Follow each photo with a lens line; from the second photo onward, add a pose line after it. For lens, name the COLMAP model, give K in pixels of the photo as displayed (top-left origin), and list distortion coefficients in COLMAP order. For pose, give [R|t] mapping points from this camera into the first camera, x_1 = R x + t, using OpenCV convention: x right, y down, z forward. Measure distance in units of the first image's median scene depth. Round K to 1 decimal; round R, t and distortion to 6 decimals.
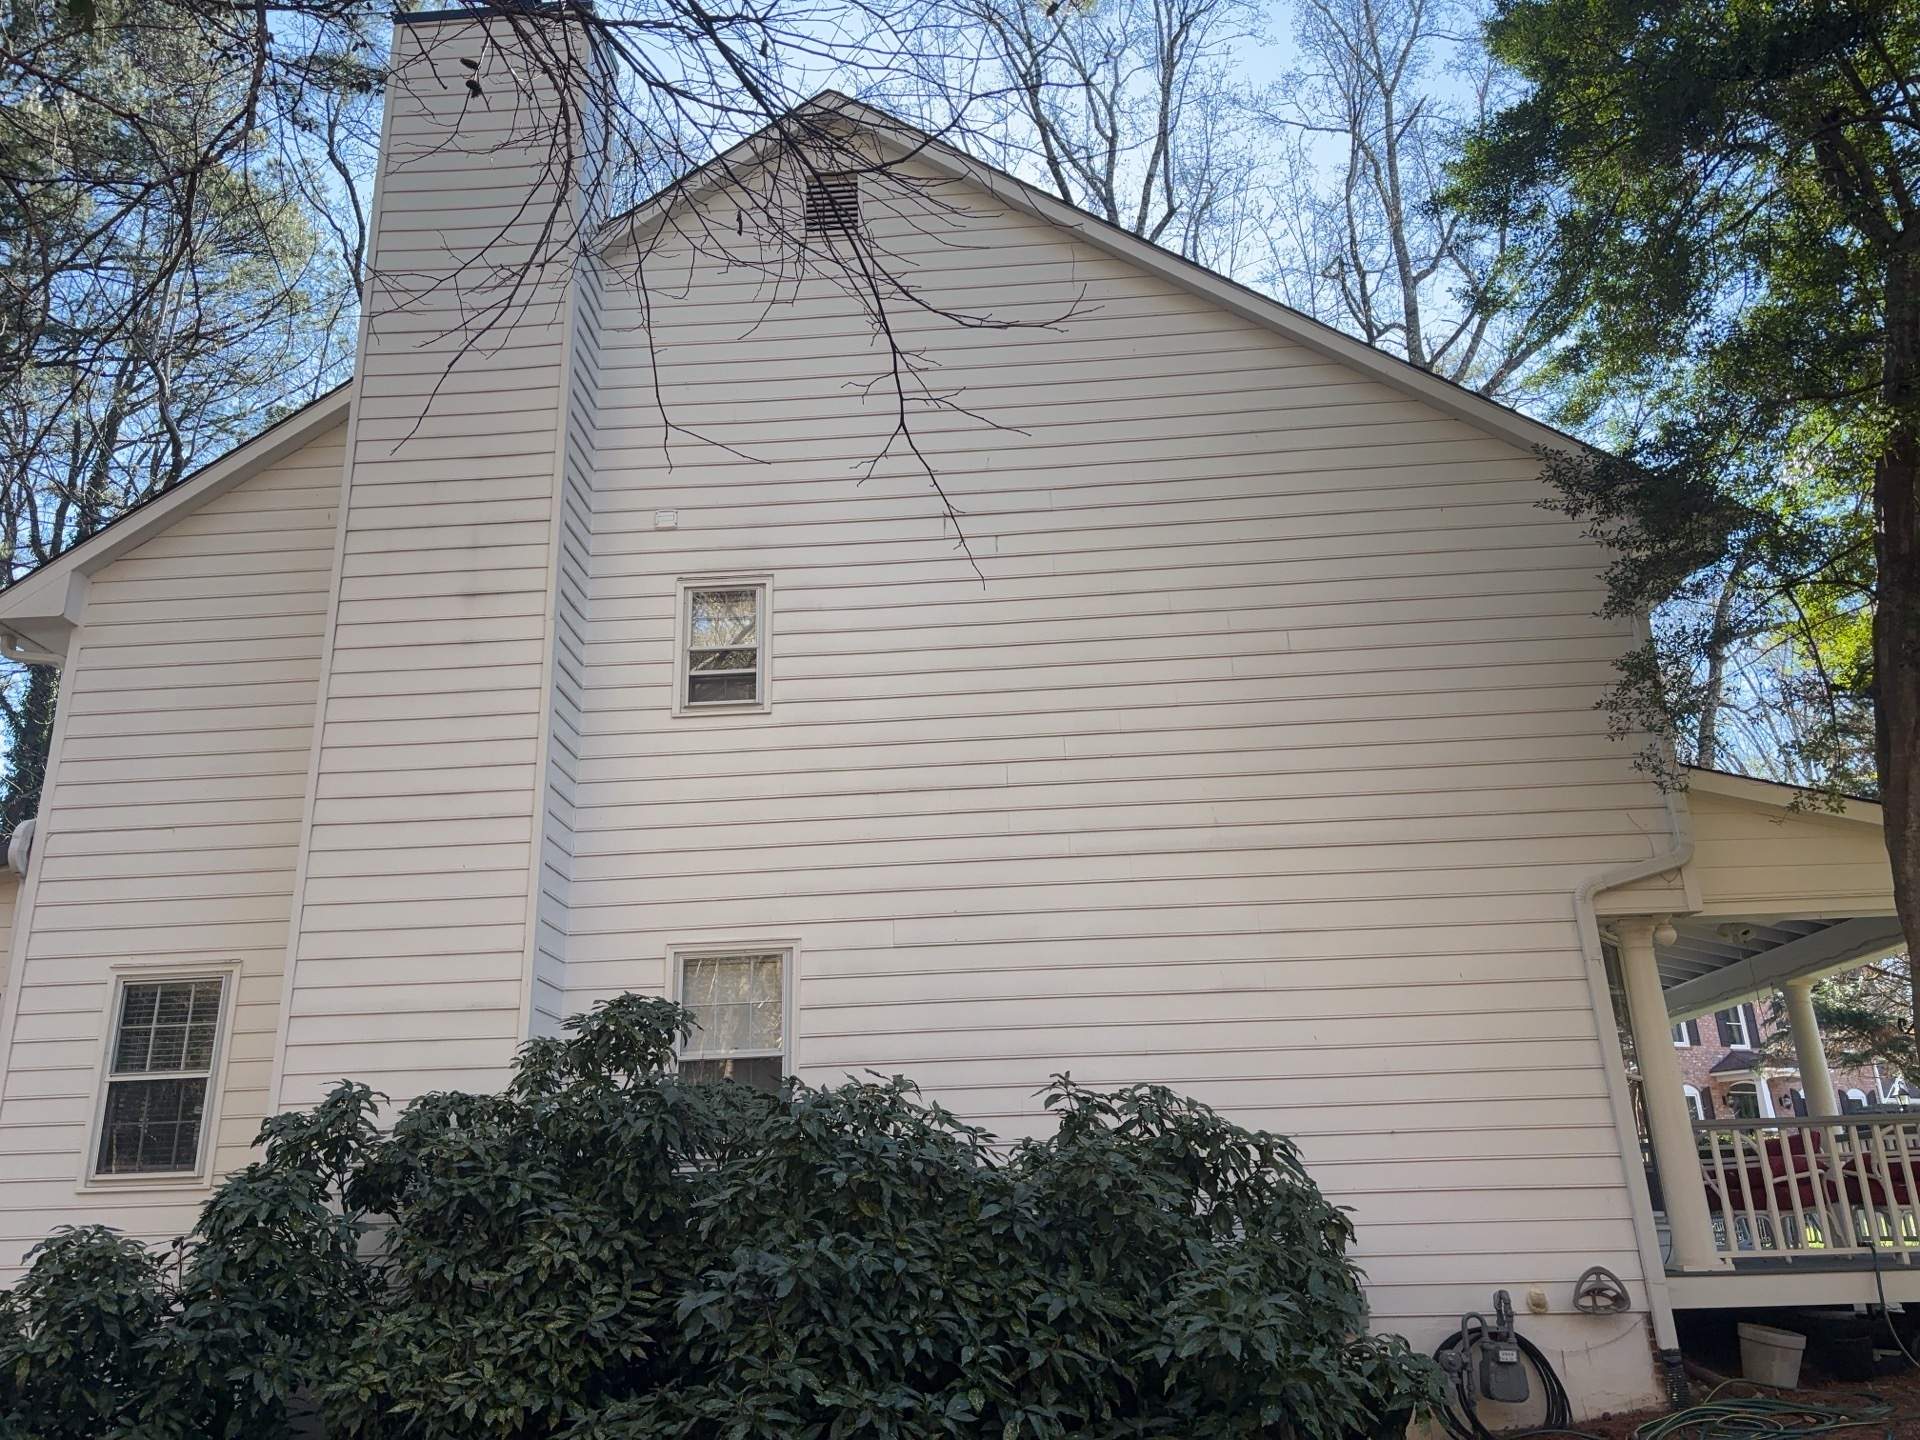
lens RADIAL K [[1256.4, 0, 960.9], [0, 1256.4, 783.3], [0, 0, 1]] dist [0.048233, -0.021845]
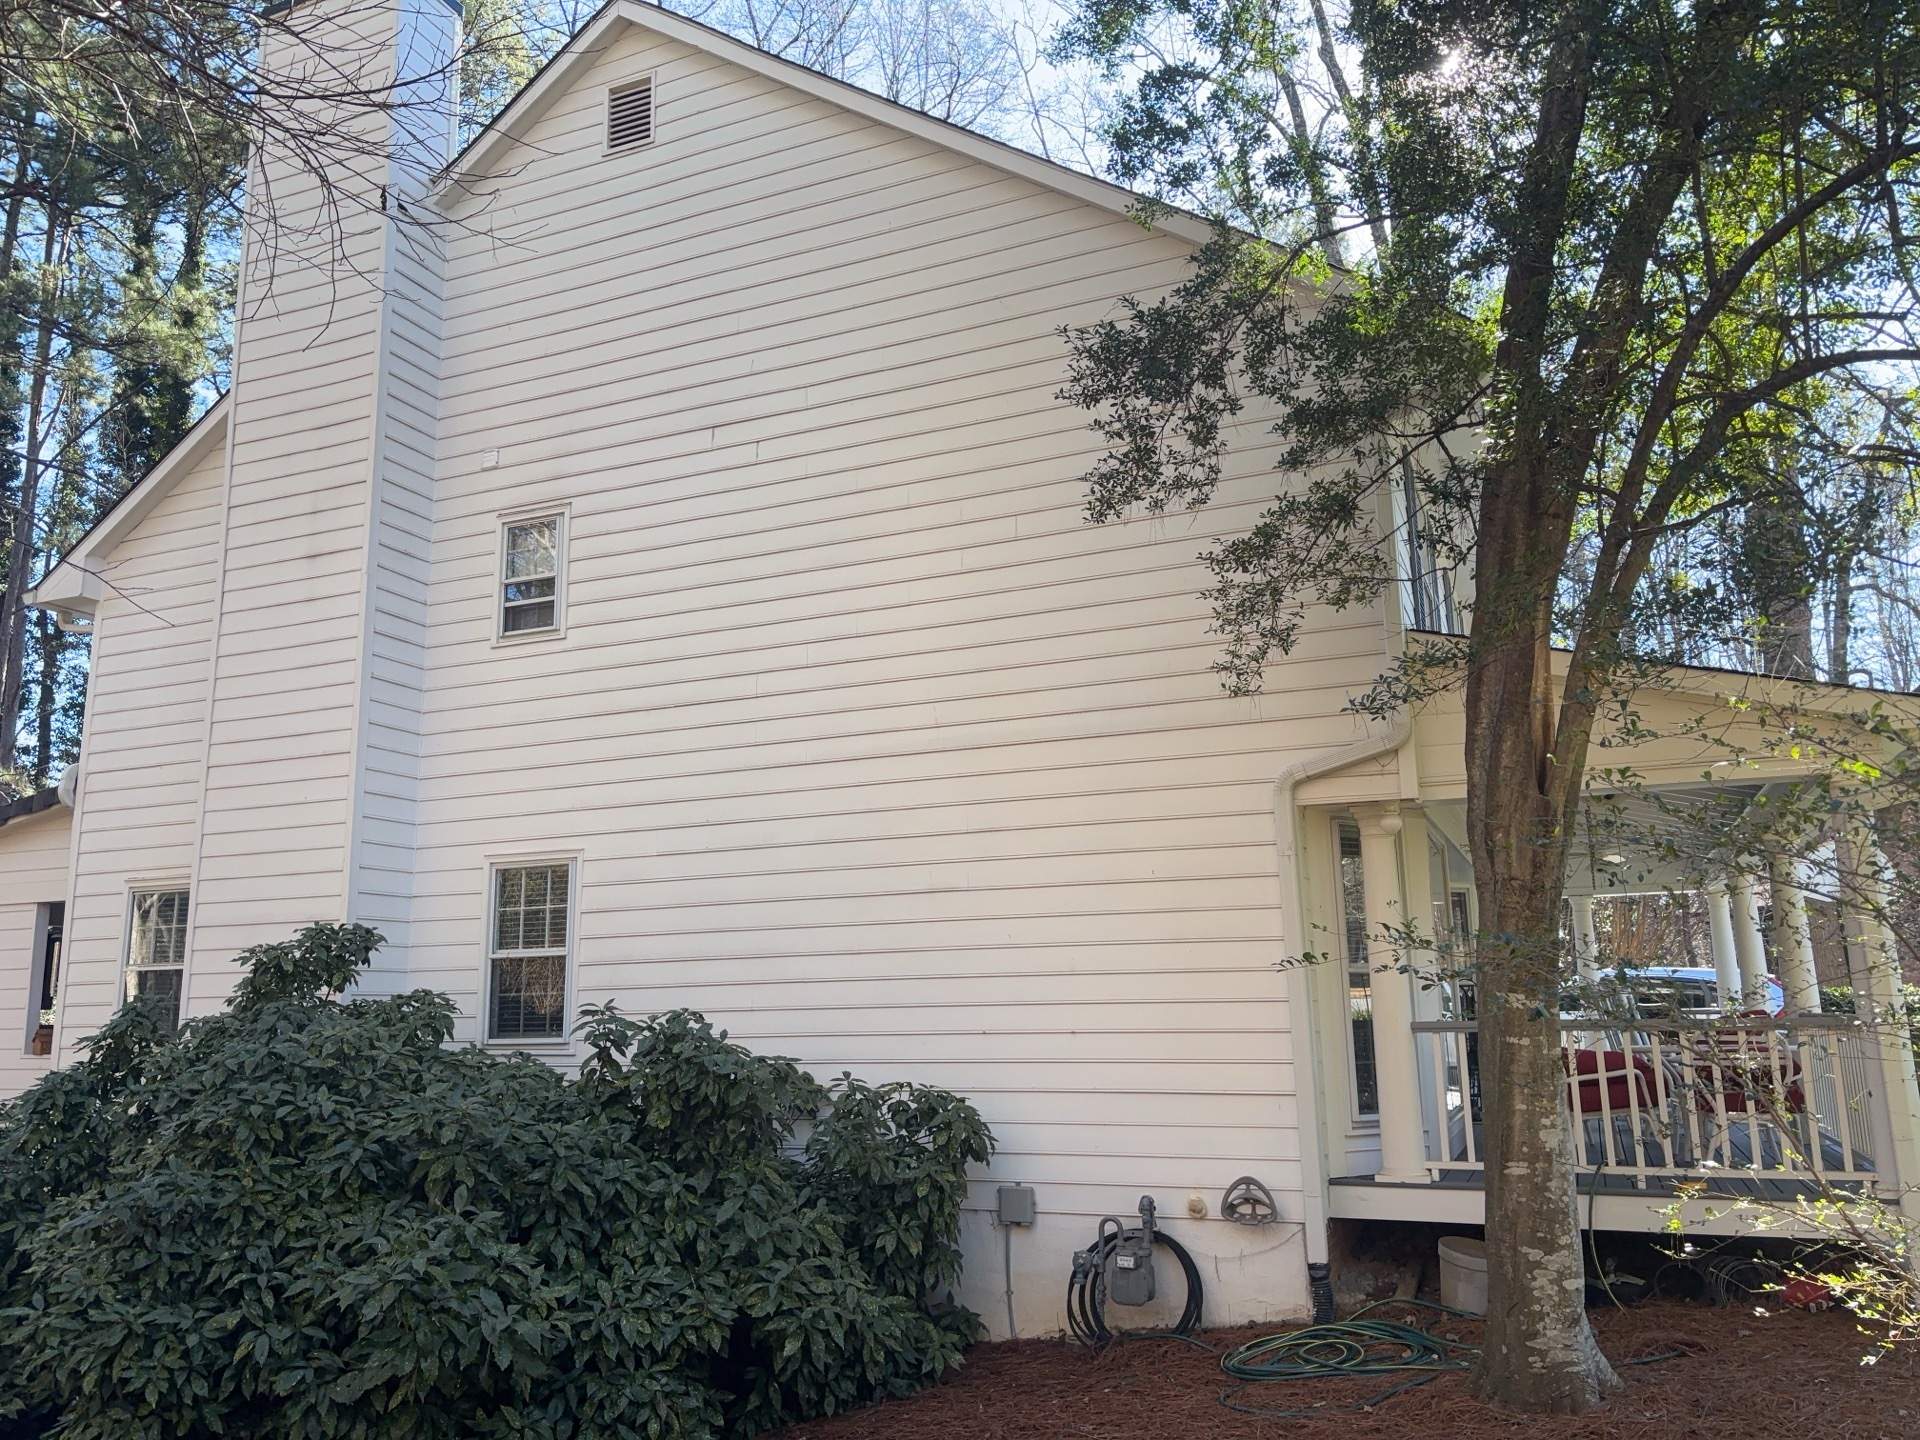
lens RADIAL K [[1428.4, 0, 960.0], [0, 1428.4, 720.0], [0, 0, 1]] dist [0.017758, -0.039449]
pose [[0.951311, -0.052725, -0.303689, 0.521661], [0.073520, 0.995638, 0.057445, -0.031716], [0.299336, -0.076975, 0.951038, -0.049984]]
